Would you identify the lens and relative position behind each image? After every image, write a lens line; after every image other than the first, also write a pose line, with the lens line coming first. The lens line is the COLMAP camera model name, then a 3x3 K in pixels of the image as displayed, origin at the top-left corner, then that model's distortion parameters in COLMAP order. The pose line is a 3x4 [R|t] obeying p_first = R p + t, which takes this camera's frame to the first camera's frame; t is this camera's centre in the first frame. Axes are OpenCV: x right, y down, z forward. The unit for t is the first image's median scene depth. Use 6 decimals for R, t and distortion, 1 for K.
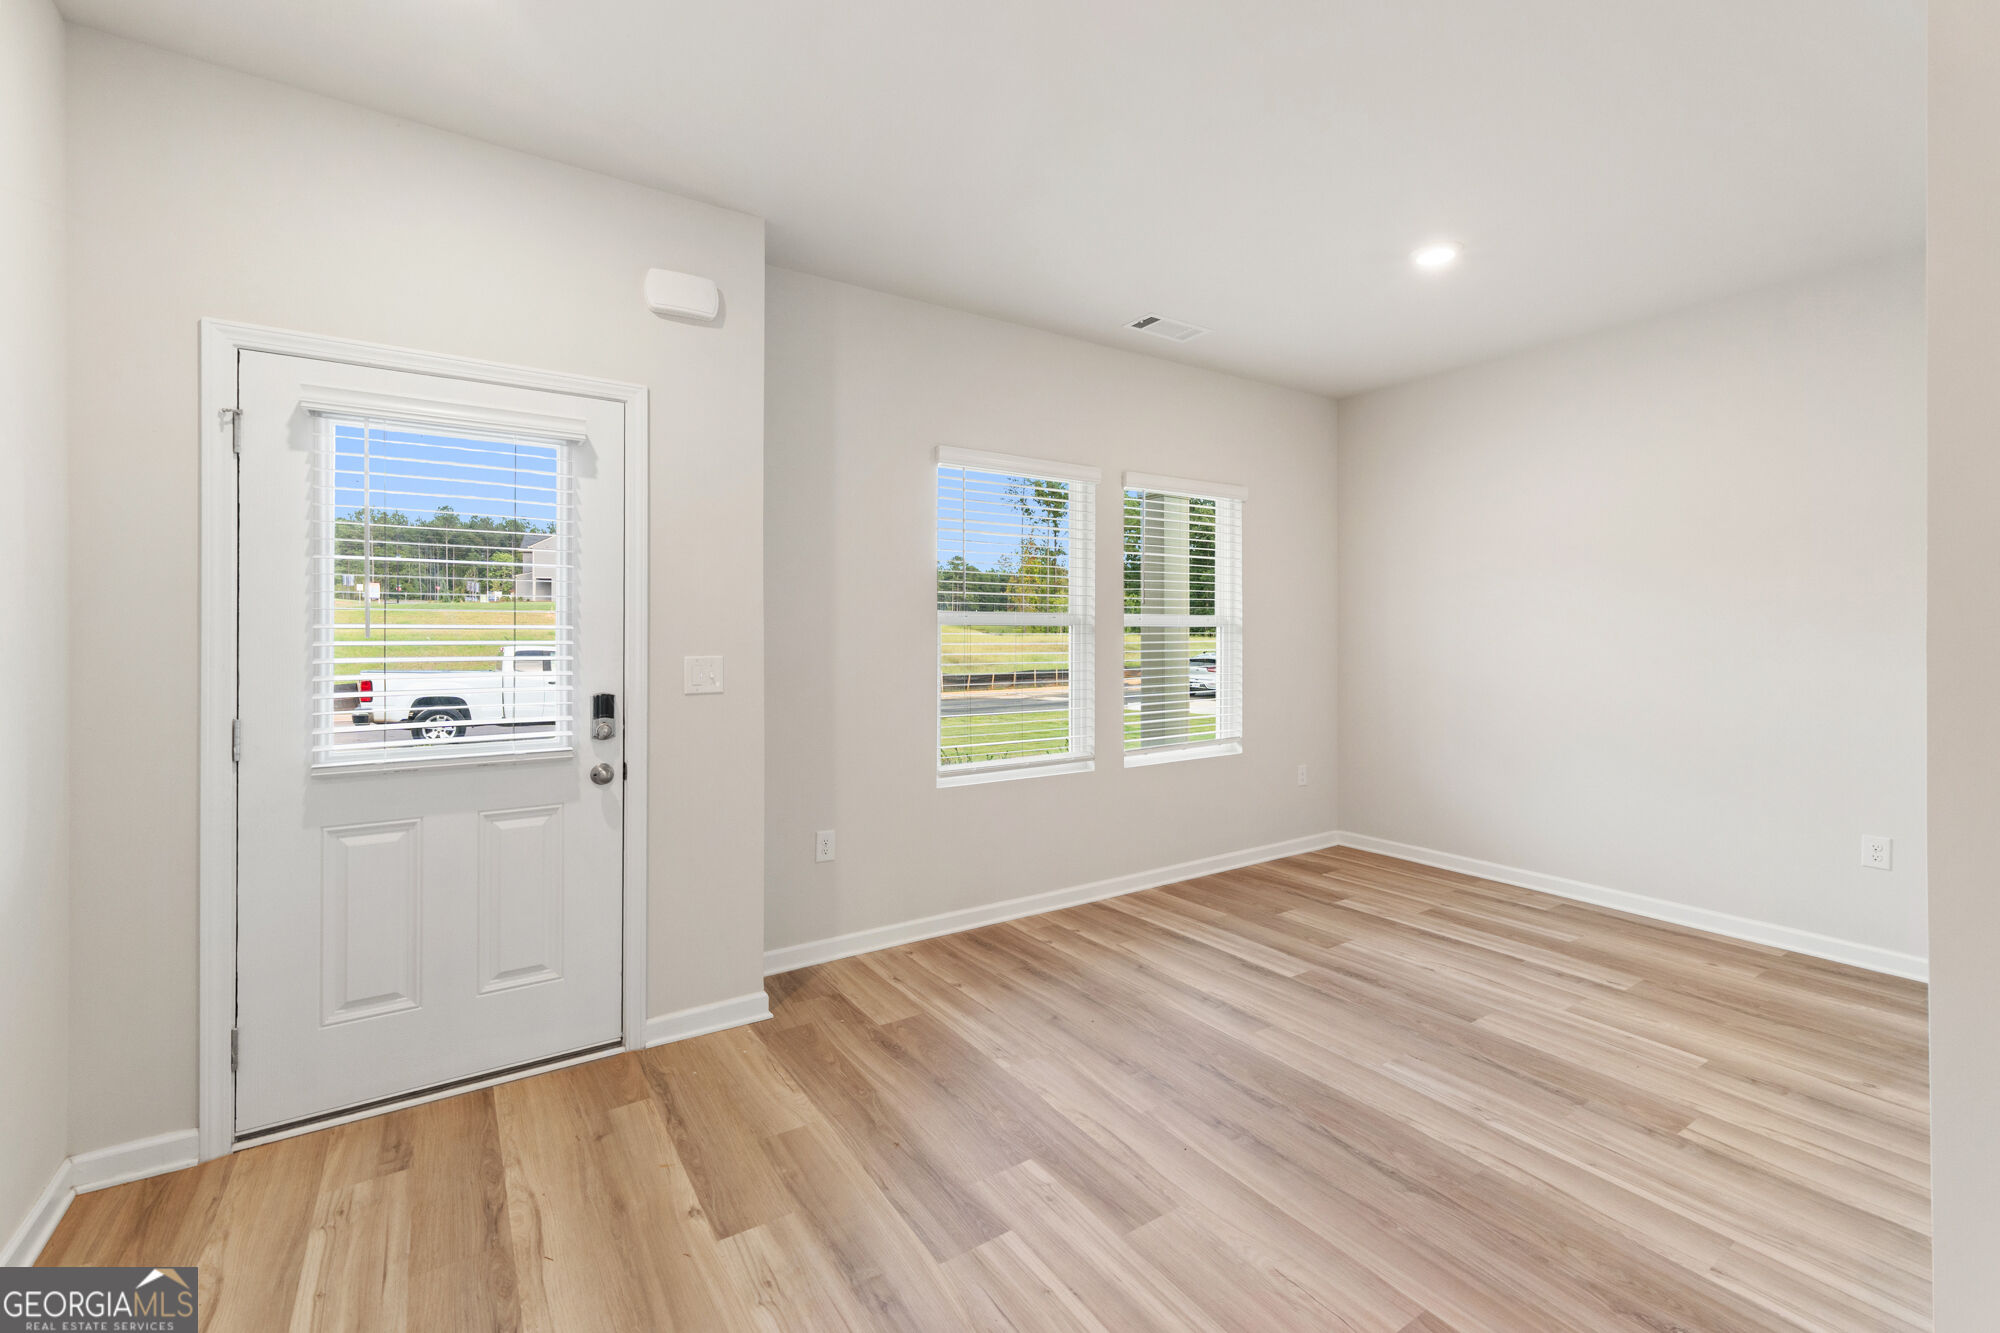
lens RADIAL K [[852.7, 0, 1000.2], [0, 852.7, 656.8], [0, 0, 1]] dist [0.006363, 0.000527]
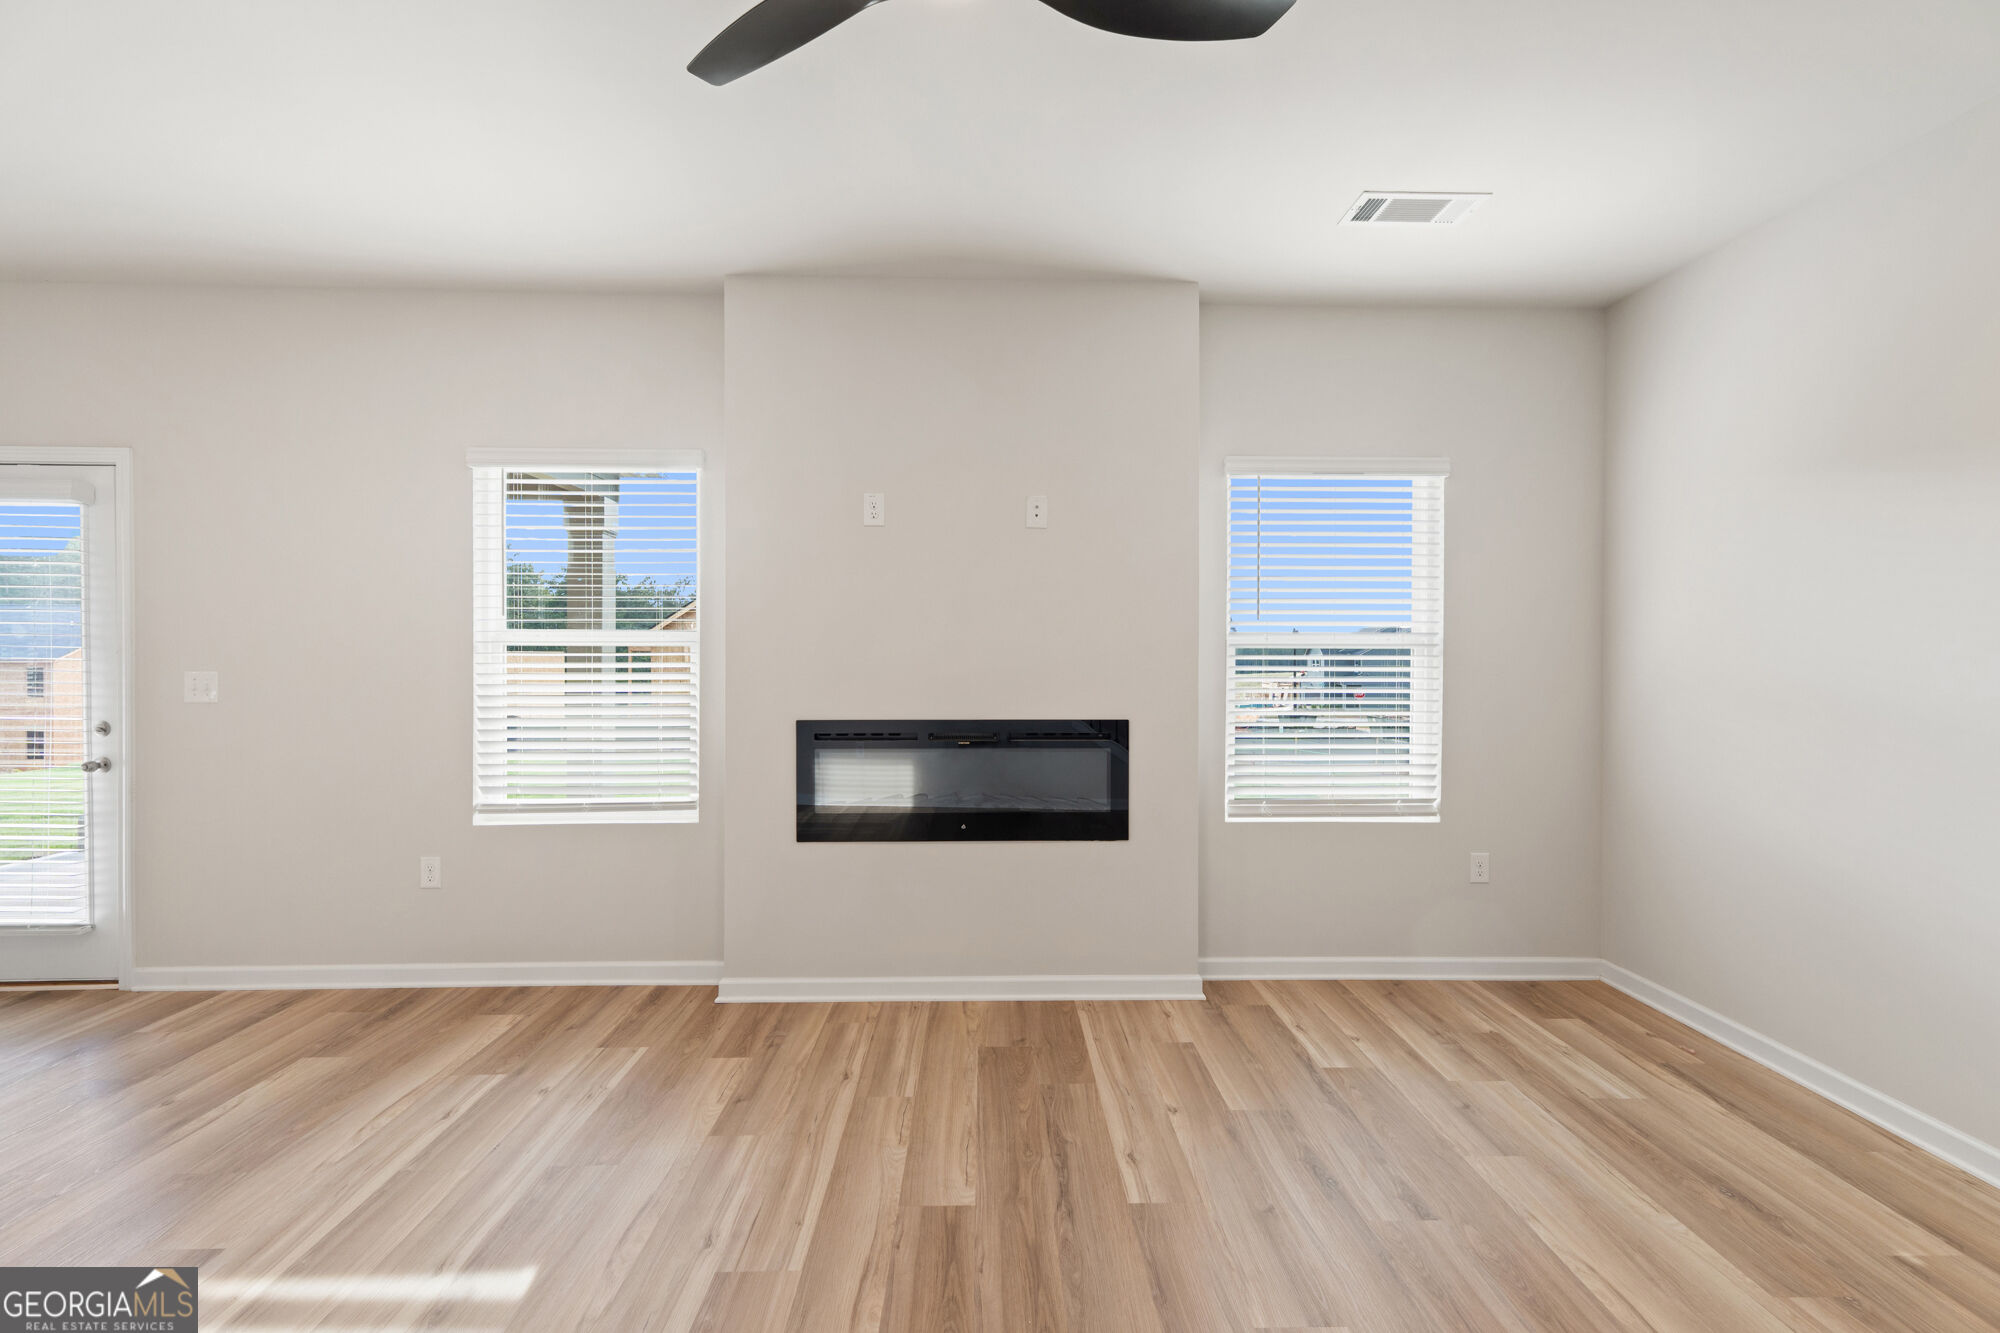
lens RADIAL K [[852.7, 0, 1012.7], [0, 852.7, 664.3], [0, 0, 1]] dist [0.006363, 0.000527]
pose [[0.855445, 0.004888, -0.517870, 0.868071], [-0.016589, 0.999701, -0.017966, -0.009660], [0.517627, 0.023960, 0.855271, 0.502581]]
